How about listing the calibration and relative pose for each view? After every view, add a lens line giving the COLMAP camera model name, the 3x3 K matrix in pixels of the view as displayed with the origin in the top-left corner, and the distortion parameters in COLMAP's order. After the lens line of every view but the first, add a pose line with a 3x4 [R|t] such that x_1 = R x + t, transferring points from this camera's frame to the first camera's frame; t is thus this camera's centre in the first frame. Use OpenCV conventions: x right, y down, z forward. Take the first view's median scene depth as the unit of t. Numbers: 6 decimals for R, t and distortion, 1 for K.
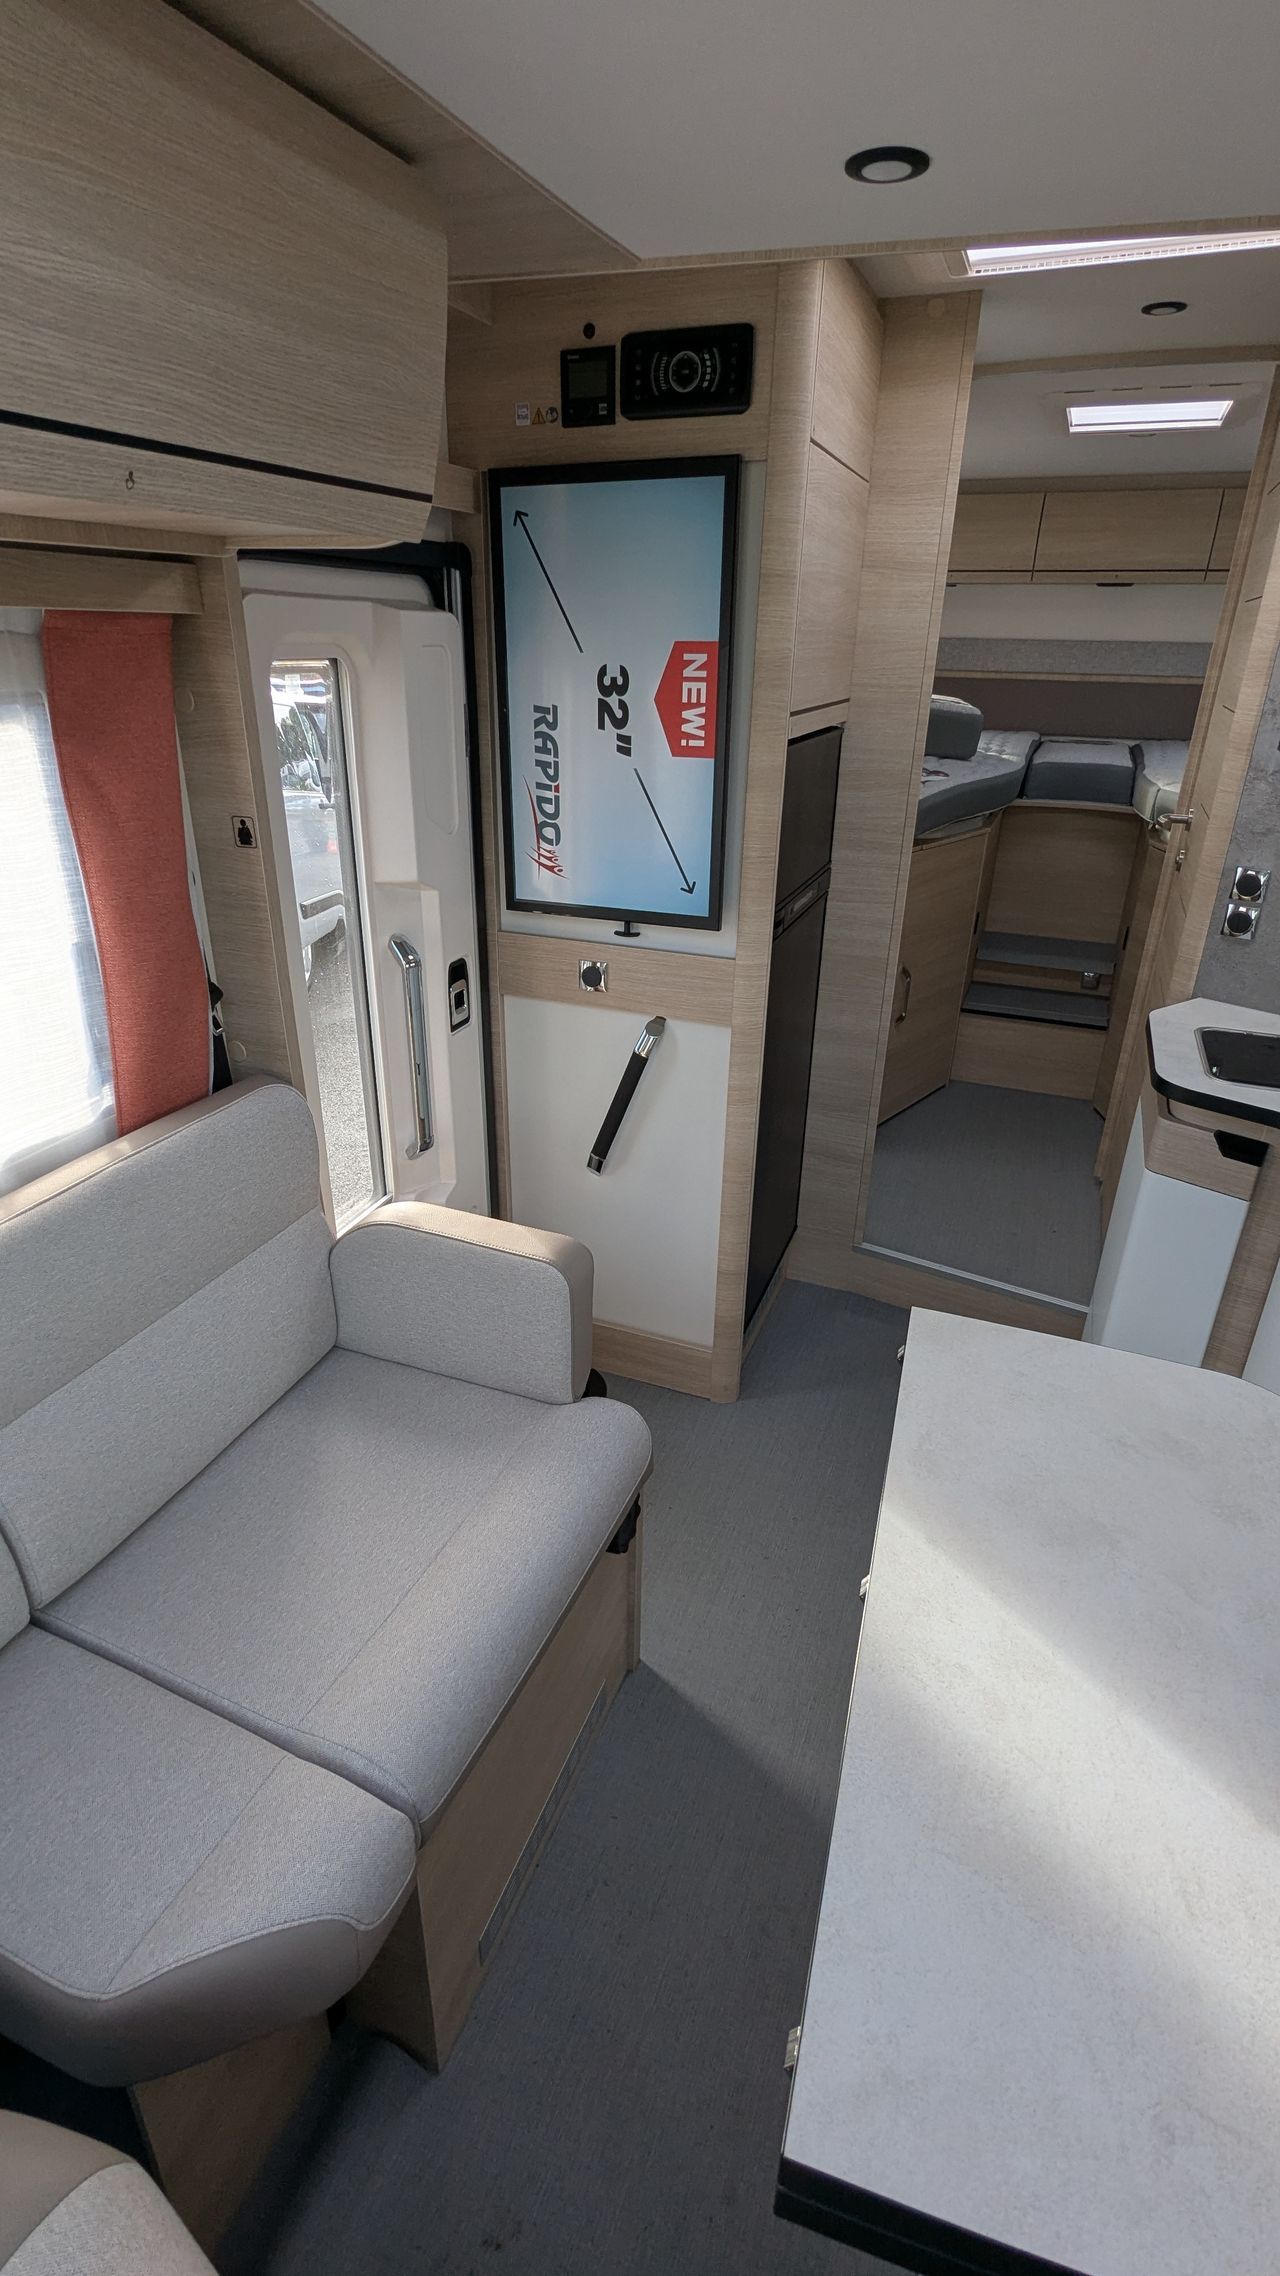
lens RADIAL K [[1073.1, 0, 635.3], [0, 1073.1, 1142.1], [0, 0, 1]] dist [0.002421, 0.001079]
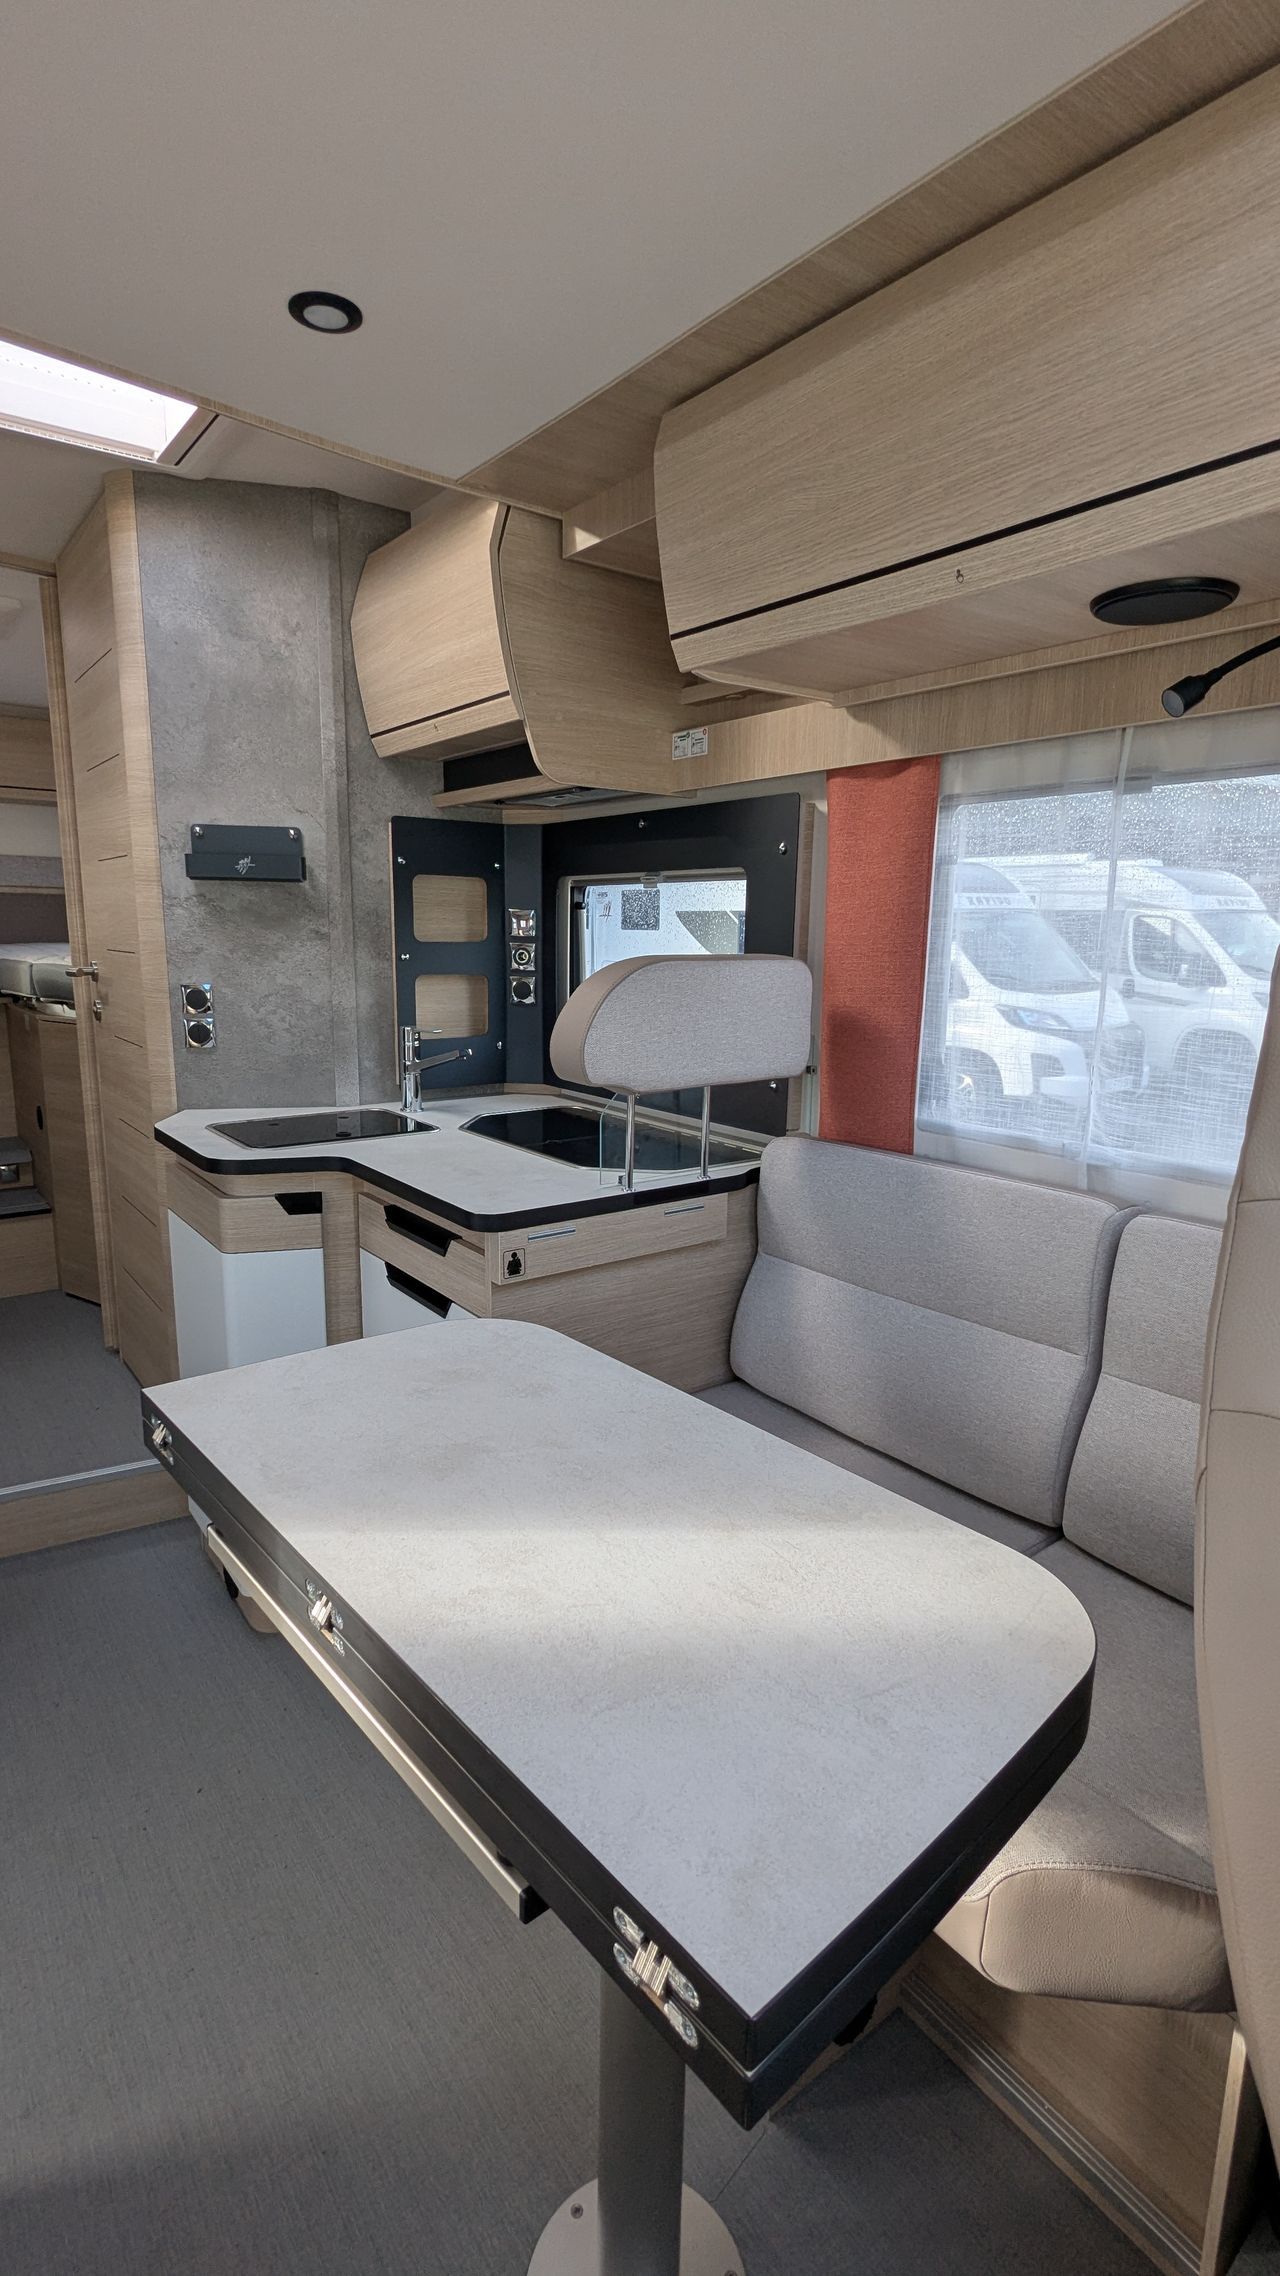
lens RADIAL K [[1073.1, 0, 624.2], [0, 1073.1, 1140.0], [0, 0, 1]] dist [0.002421, 0.001079]
pose [[0.524575, -0.174467, 0.833296, -0.147970], [0.358791, 0.932918, -0.030541, 0.092131], [-0.772068, 0.315000, 0.551983, 0.124189]]
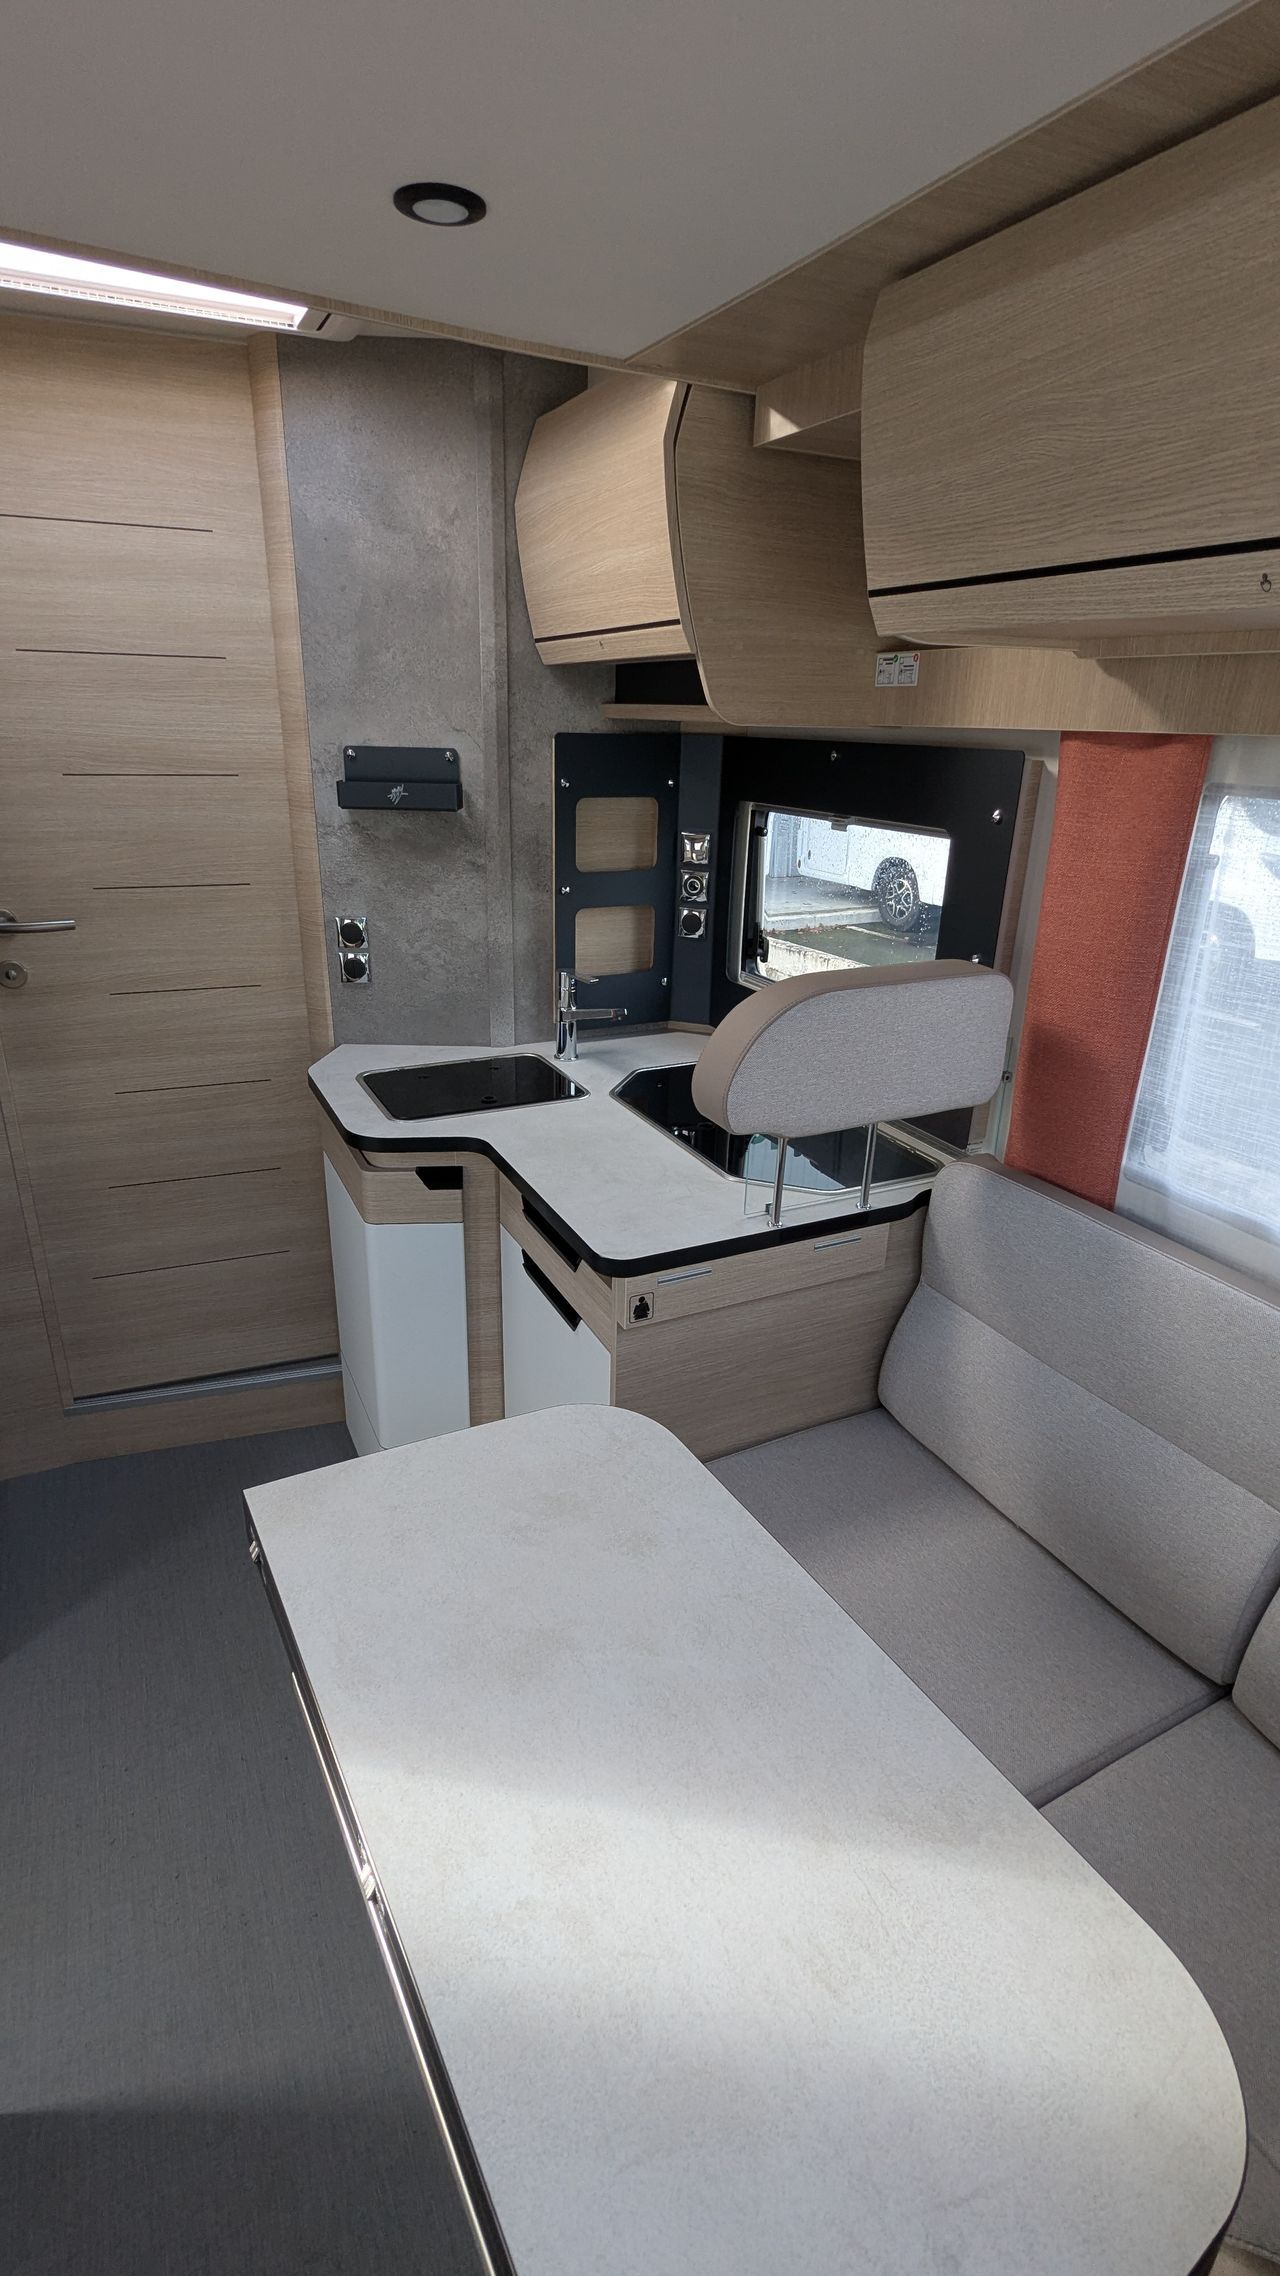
lens RADIAL K [[1073.1, 0, 623.0], [0, 1073.1, 1142.0], [0, 0, 1]] dist [0.002421, 0.001079]
pose [[0.675960, -0.273891, 0.684150, -0.024277], [0.305347, 0.949022, 0.078237, -0.052469], [-0.670702, 0.156018, 0.725133, 0.106967]]
